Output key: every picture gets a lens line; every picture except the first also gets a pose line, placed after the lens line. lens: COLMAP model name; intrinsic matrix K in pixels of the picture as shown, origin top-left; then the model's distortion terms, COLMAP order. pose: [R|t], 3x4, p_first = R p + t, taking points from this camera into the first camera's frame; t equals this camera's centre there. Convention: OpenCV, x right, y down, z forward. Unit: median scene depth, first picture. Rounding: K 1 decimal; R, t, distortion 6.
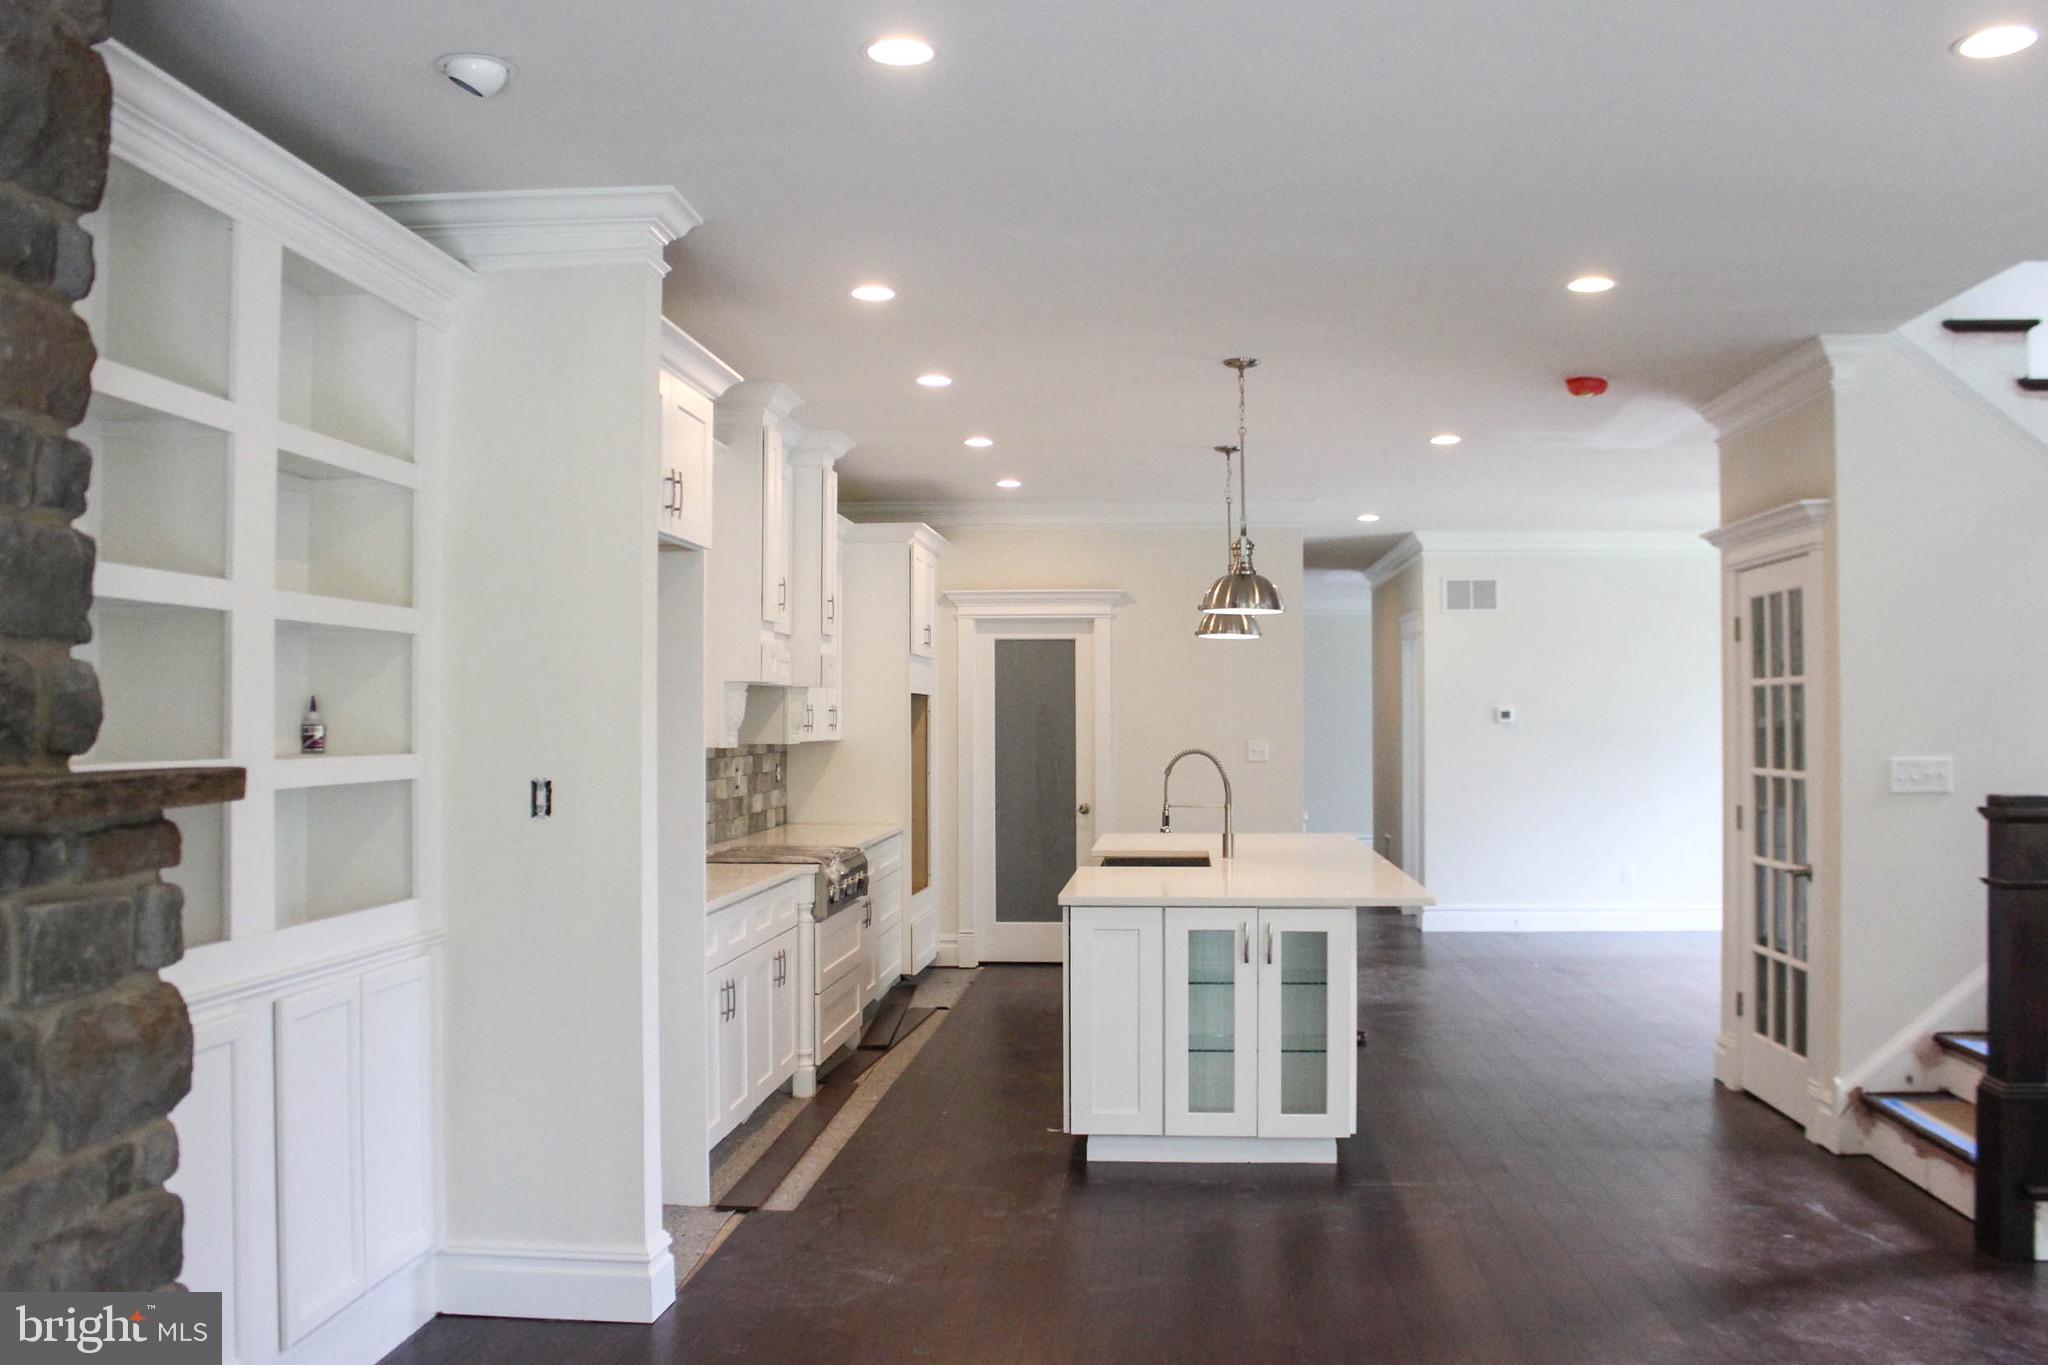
lens RADIAL K [[1680.7, 0, 1064.7], [0, 1680.7, 690.2], [0, 0, 1]] dist [-0.159064, 0.126997]
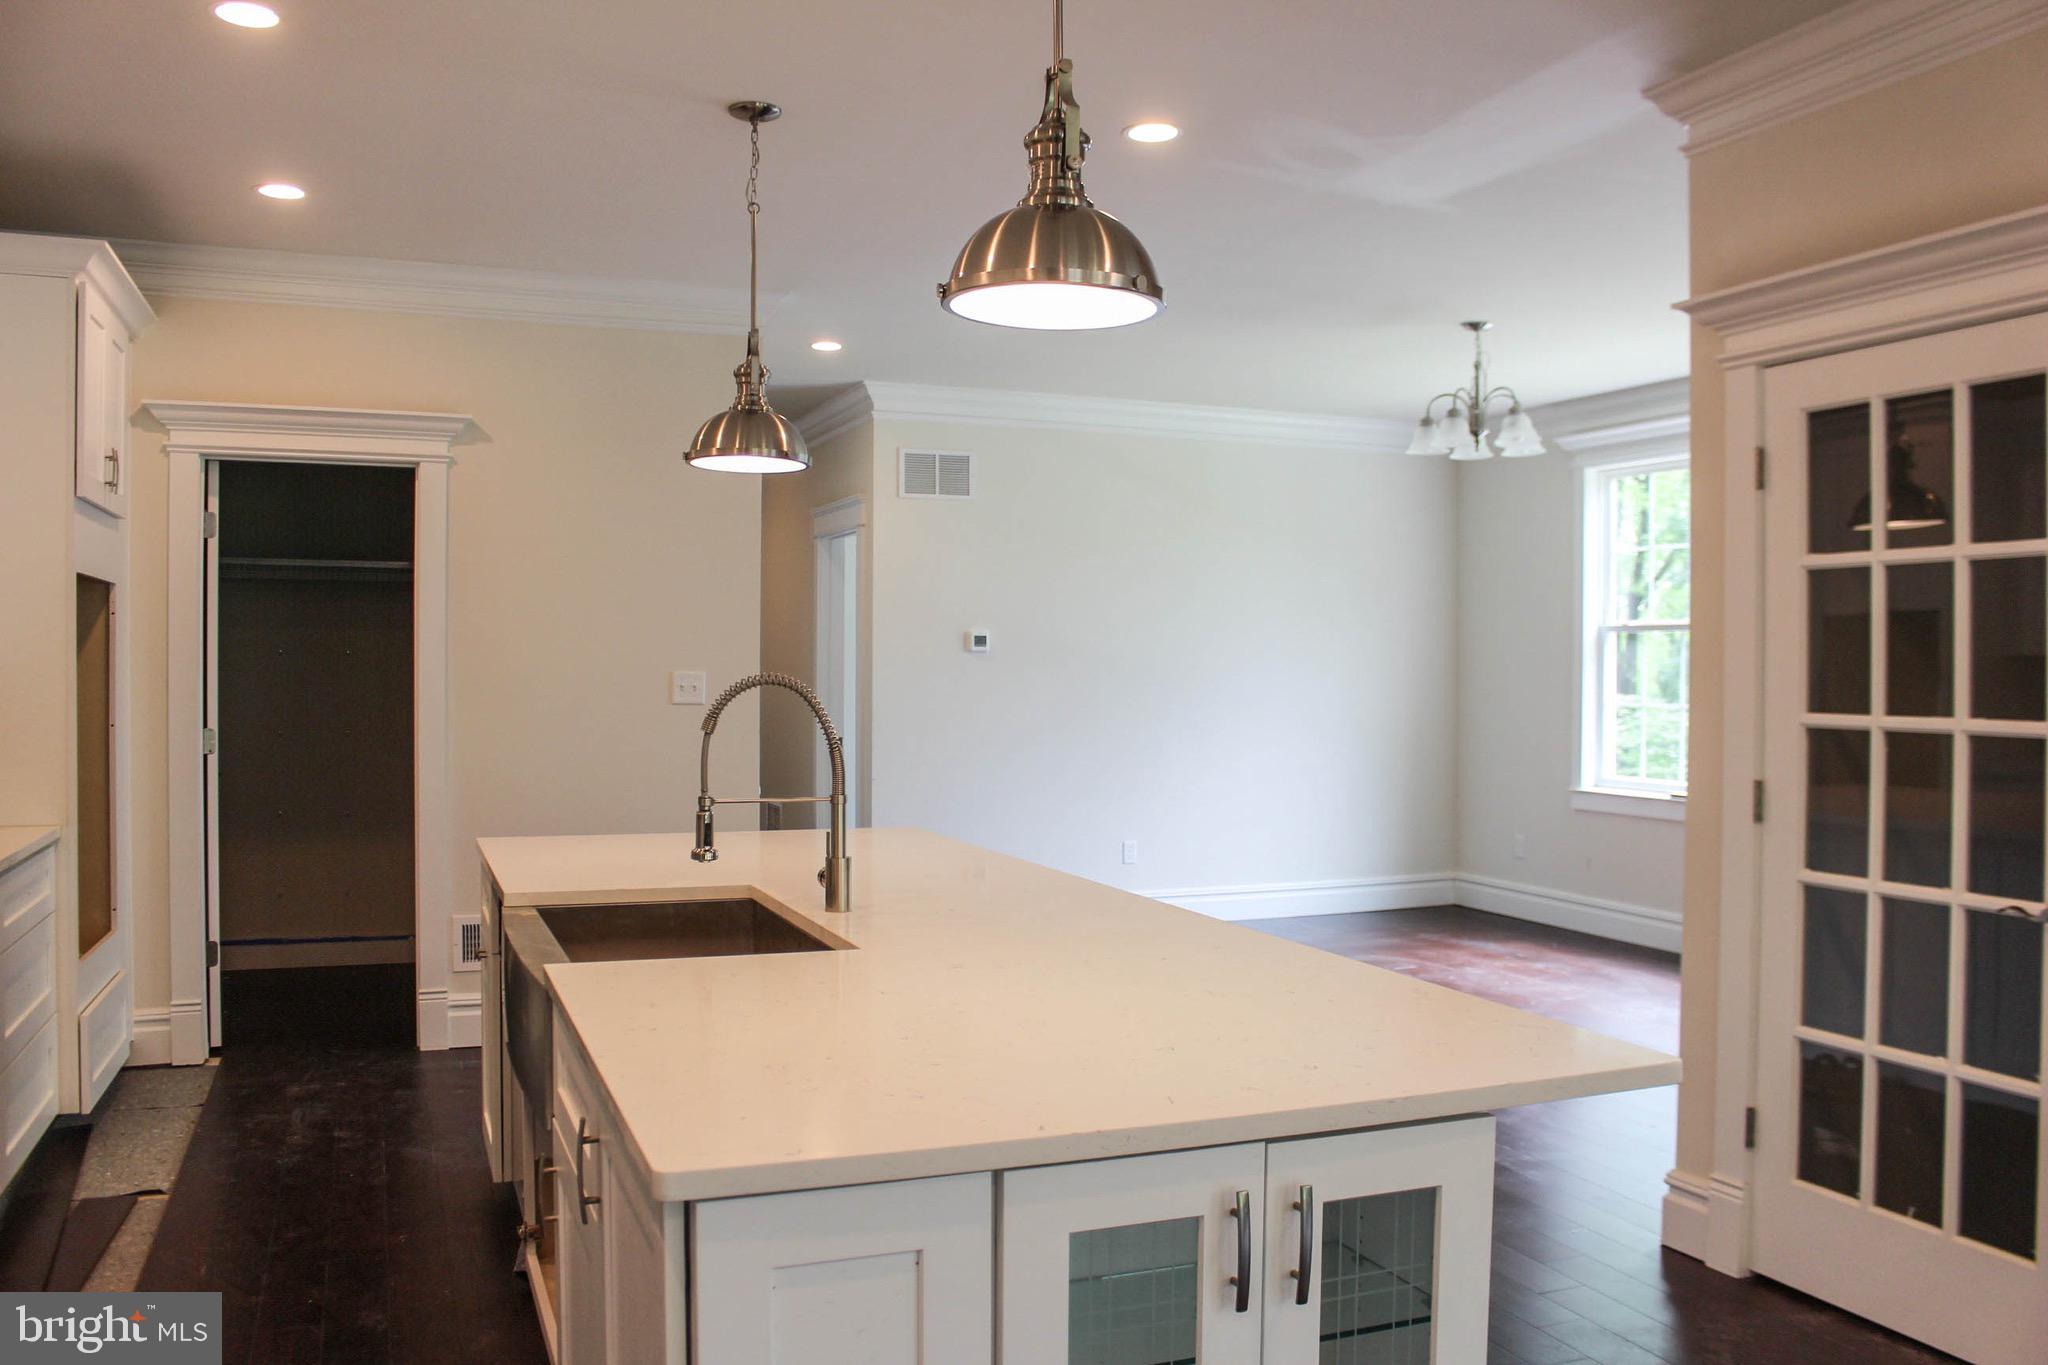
lens RADIAL K [[1680.7, 0, 1064.7], [0, 1680.7, 690.2], [0, 0, 1]] dist [-0.159064, 0.126997]
pose [[0.896965, 0.001457, 0.442100, -0.036874], [-0.016488, 0.999409, 0.030159, 0.017971], [-0.441795, -0.034341, 0.896459, 0.411582]]
